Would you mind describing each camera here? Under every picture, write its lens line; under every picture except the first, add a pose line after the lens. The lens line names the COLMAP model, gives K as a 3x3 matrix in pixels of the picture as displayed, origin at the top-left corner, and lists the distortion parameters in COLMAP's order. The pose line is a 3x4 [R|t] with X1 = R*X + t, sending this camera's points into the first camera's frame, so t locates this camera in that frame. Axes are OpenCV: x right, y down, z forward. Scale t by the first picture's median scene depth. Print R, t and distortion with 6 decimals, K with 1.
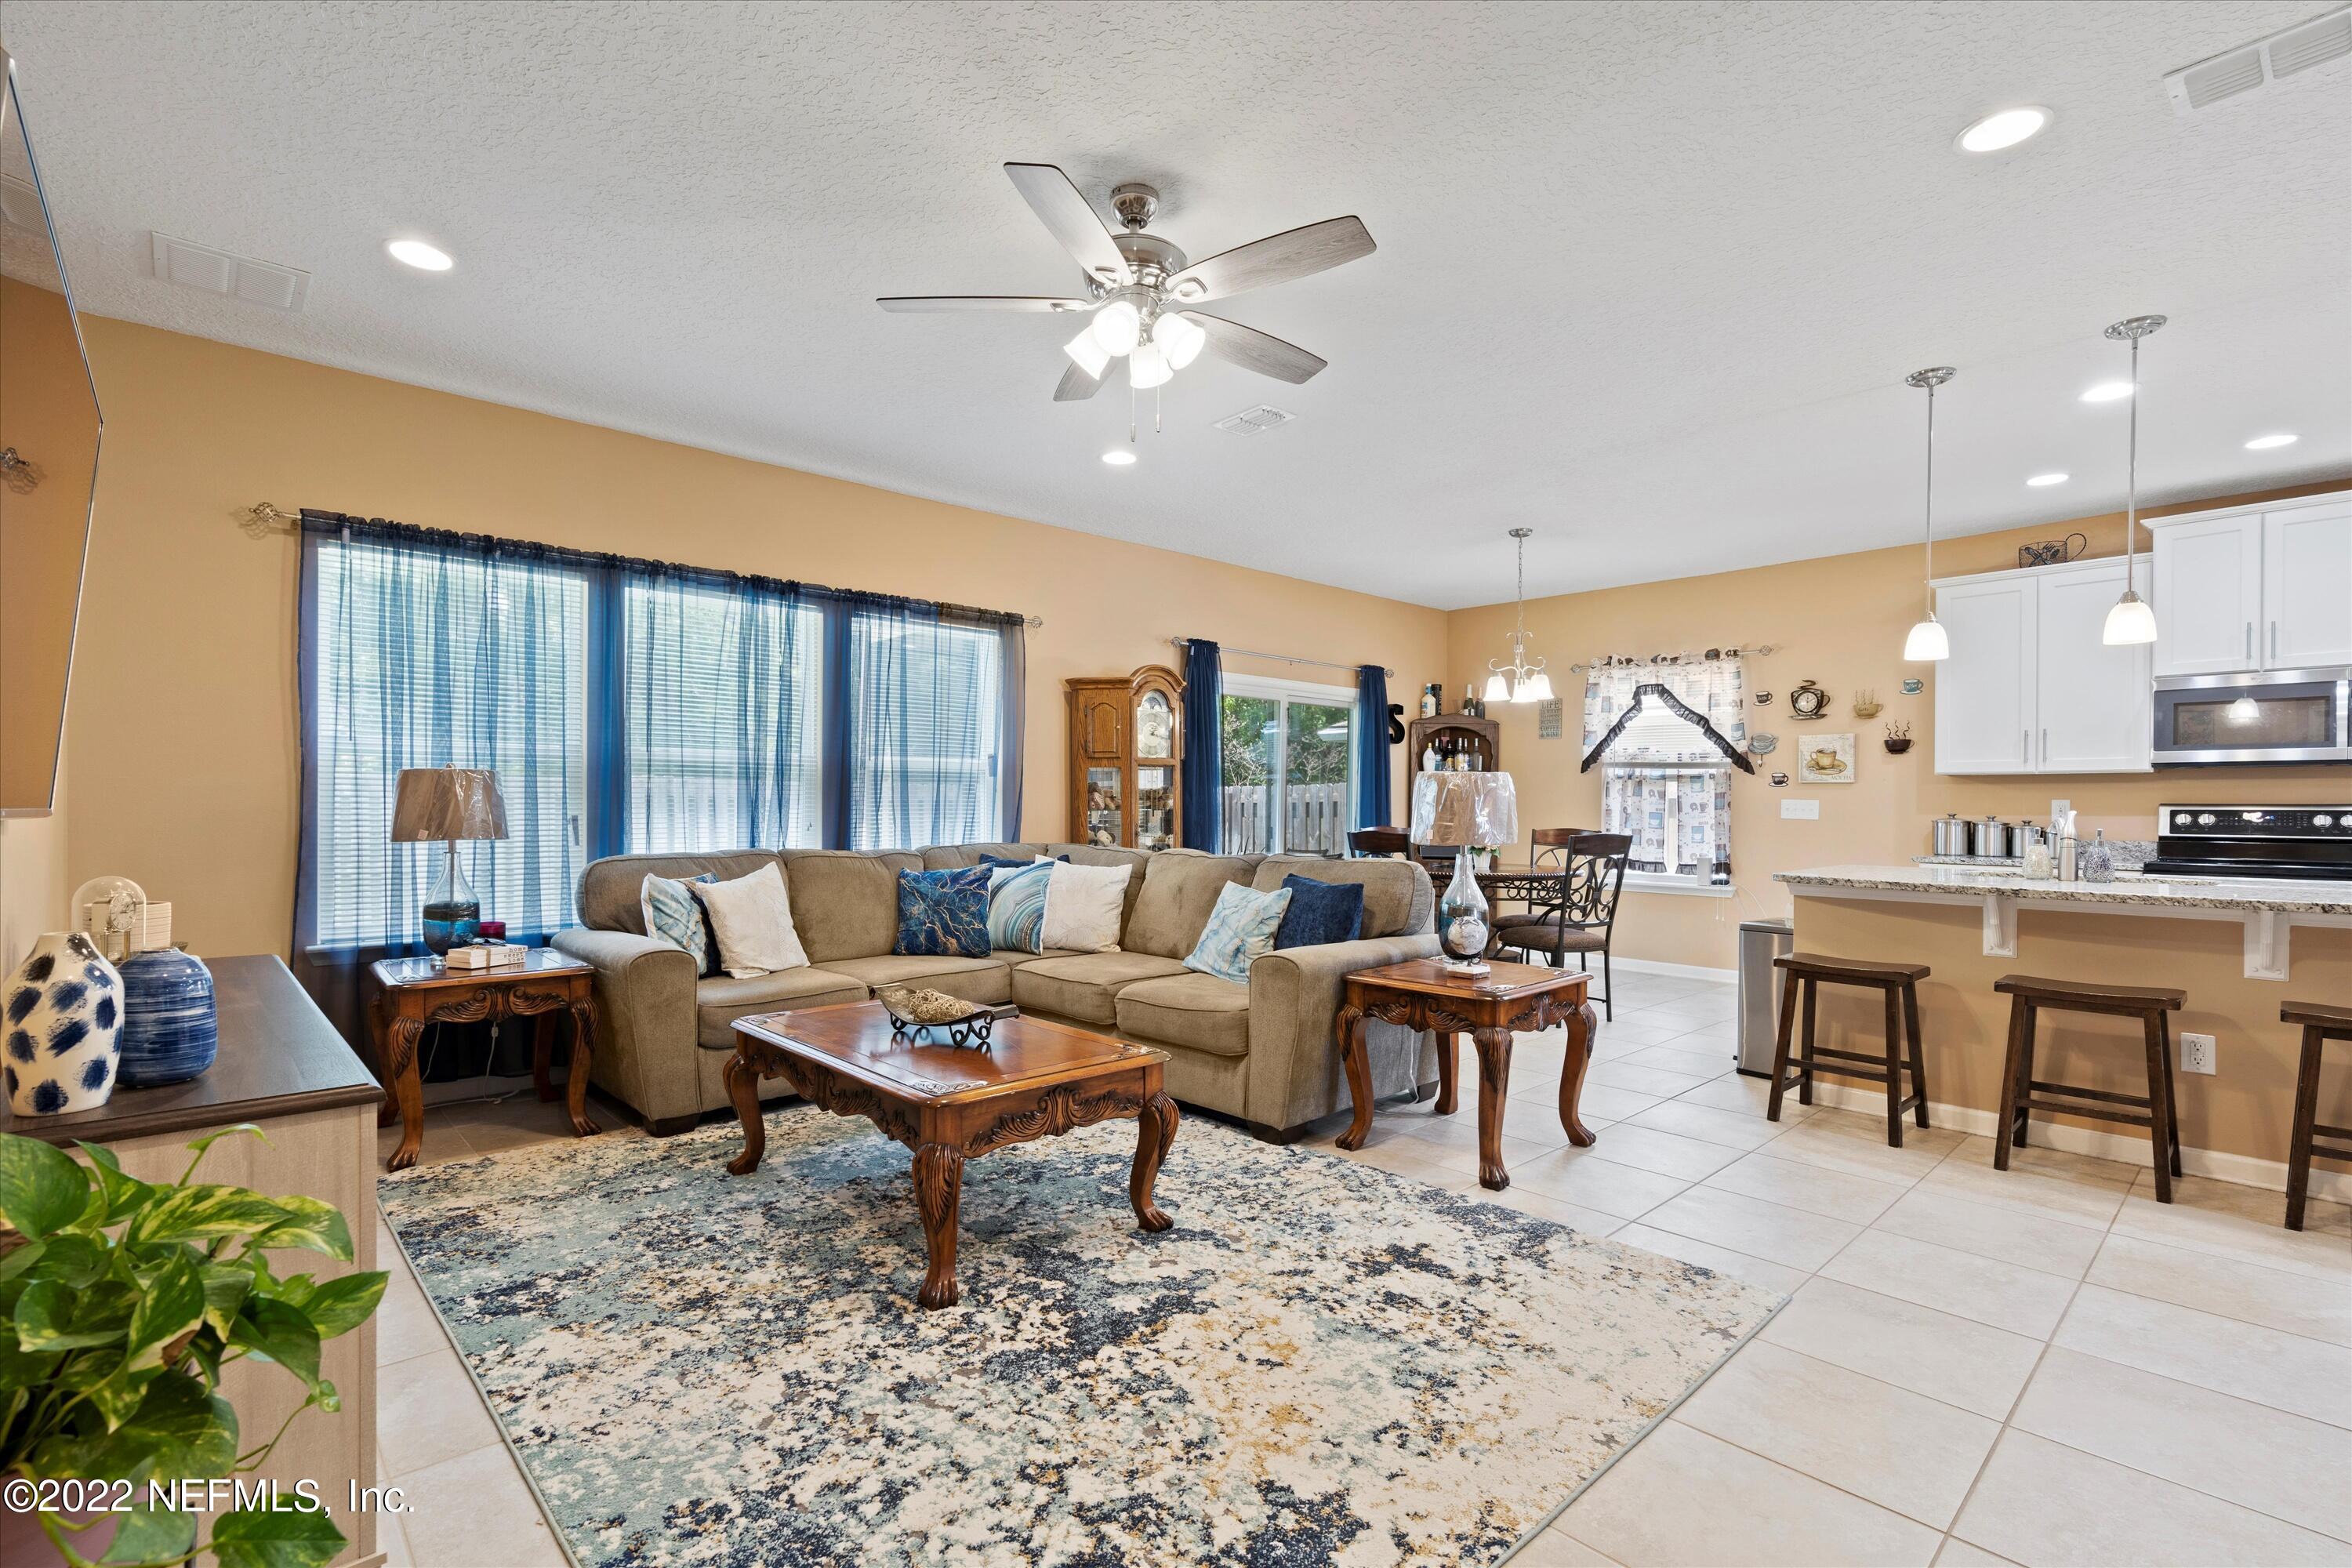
lens RADIAL K [[1070.4, 0, 1159.5], [0, 1070.4, 815.8], [0, 0, 1]] dist [-0.008581, 0.002964]
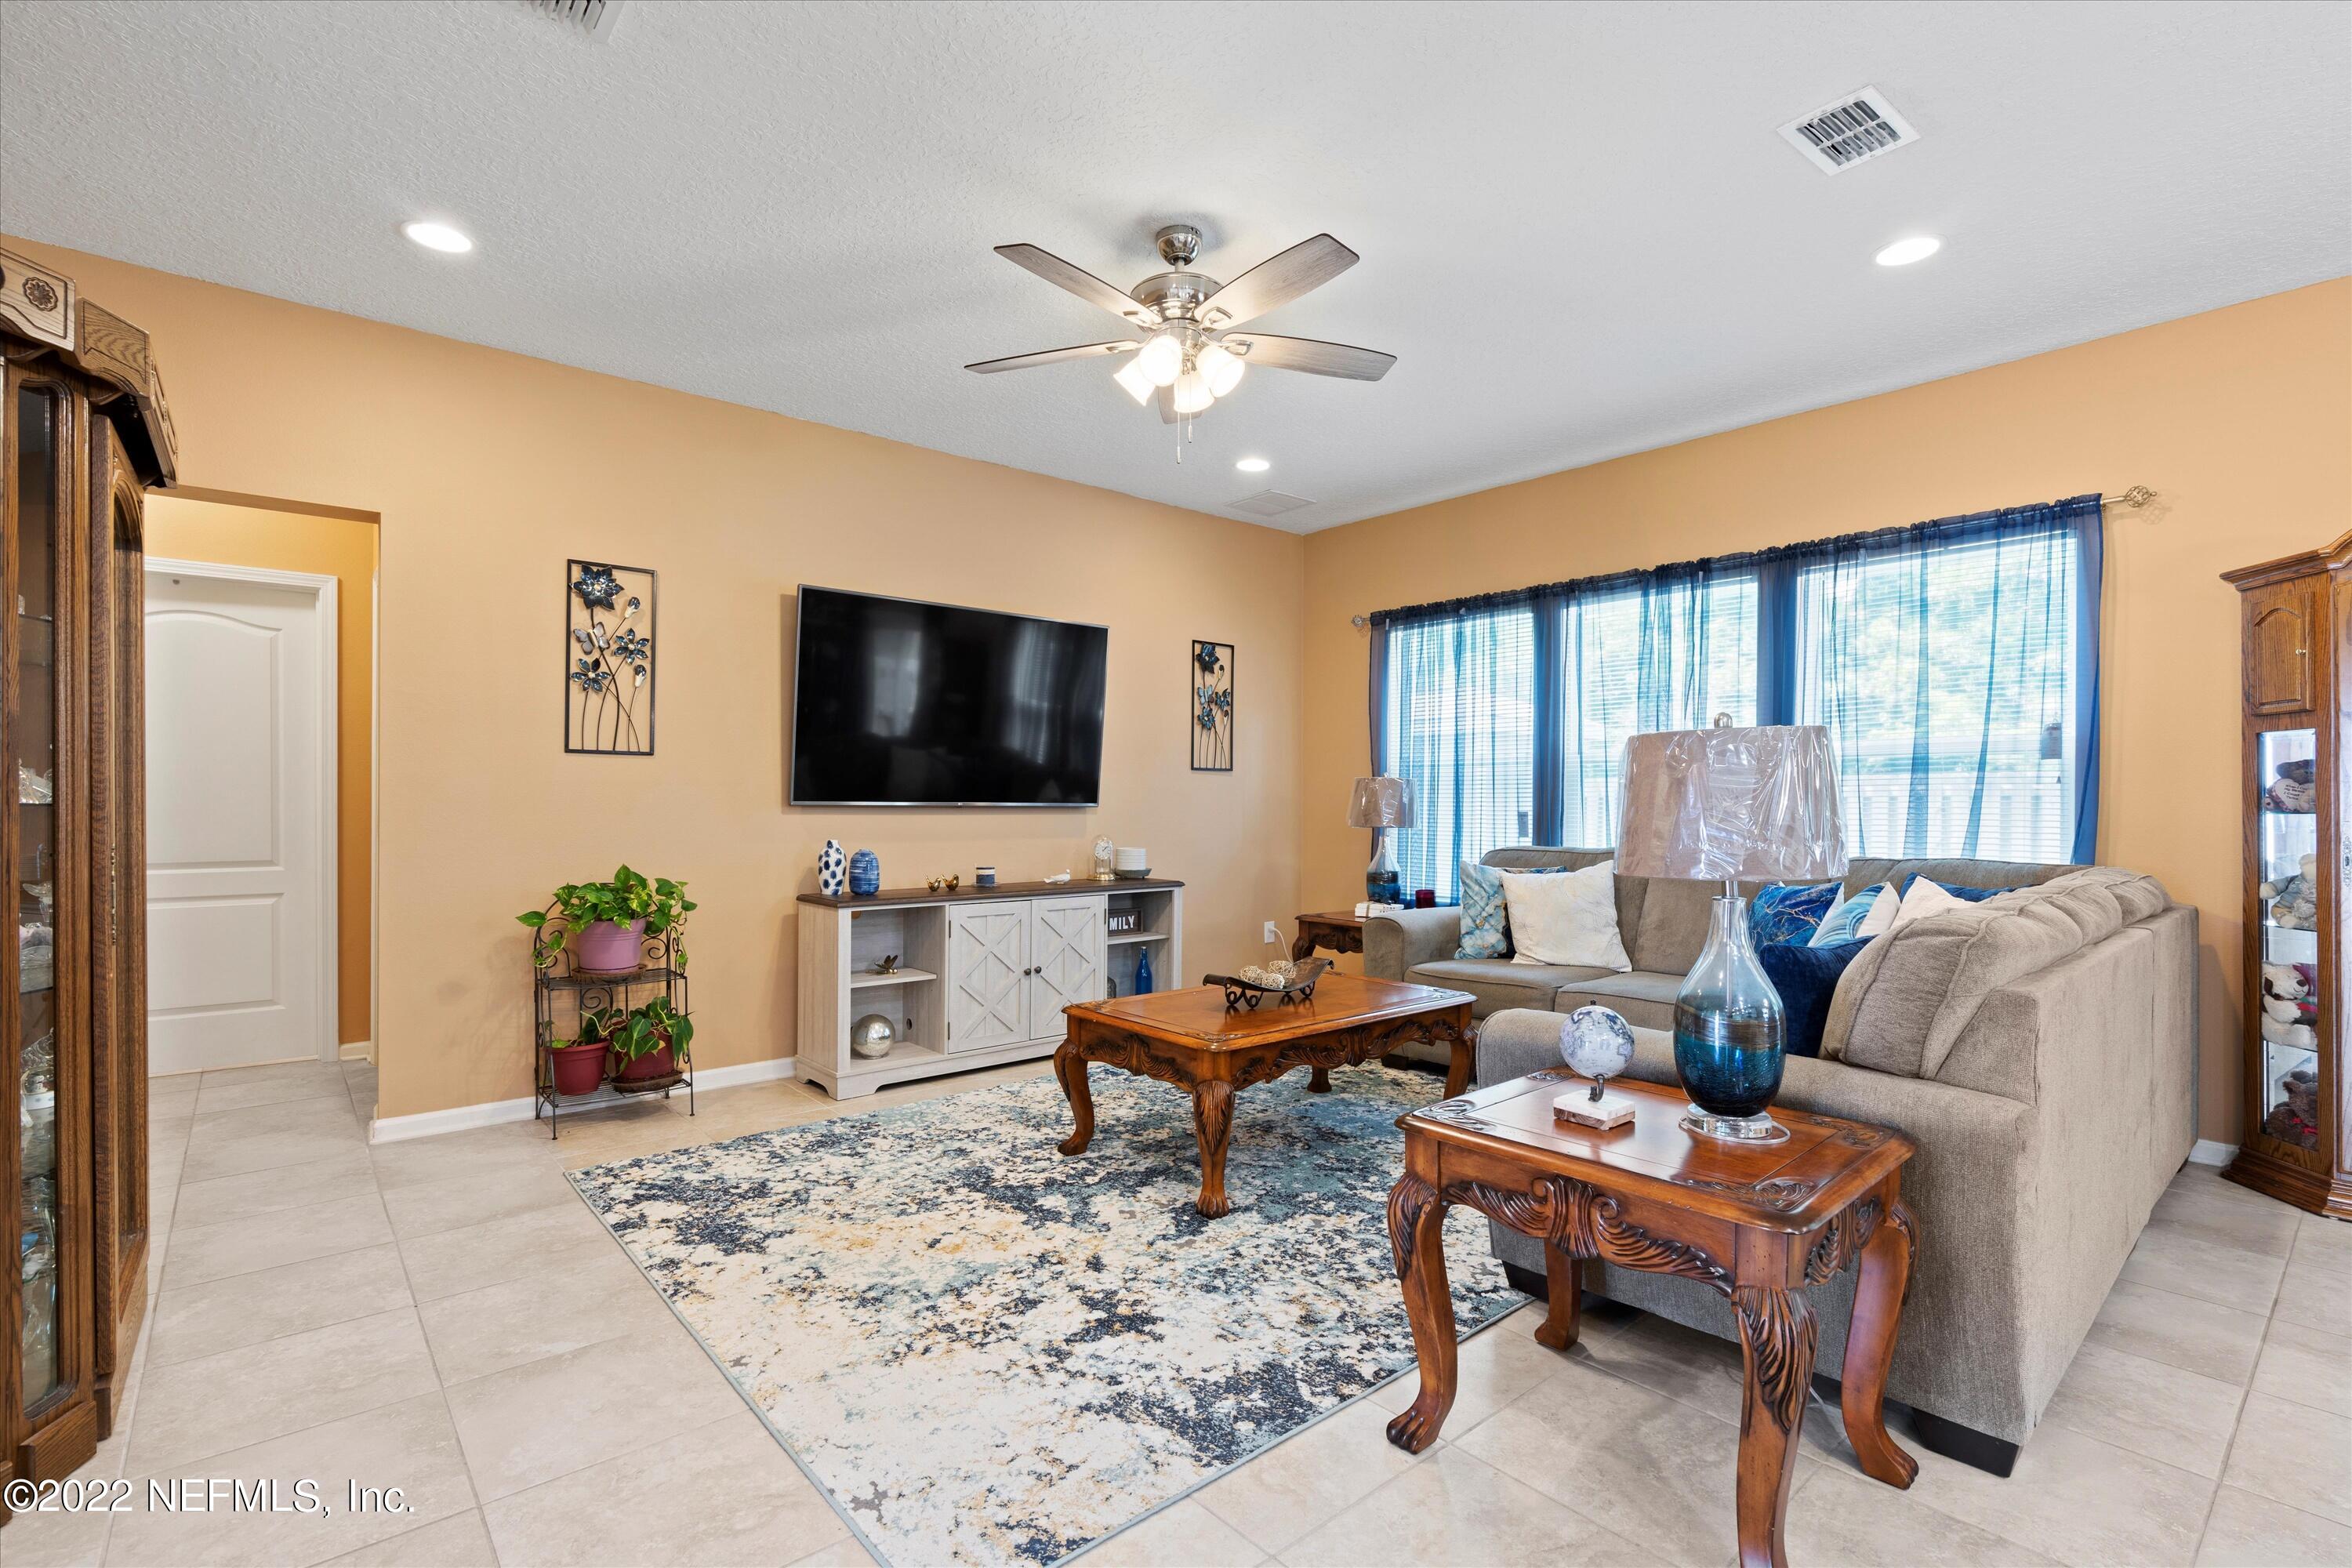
lens RADIAL K [[1070.4, 0, 1158.4], [0, 1070.4, 803.7], [0, 0, 1]] dist [-0.008581, 0.002964]
pose [[-0.036338, -0.001804, -0.999338, 0.727390], [-0.013589, 0.999907, -0.001310, -0.002292], [0.999247, 0.013533, -0.036359, 0.702645]]
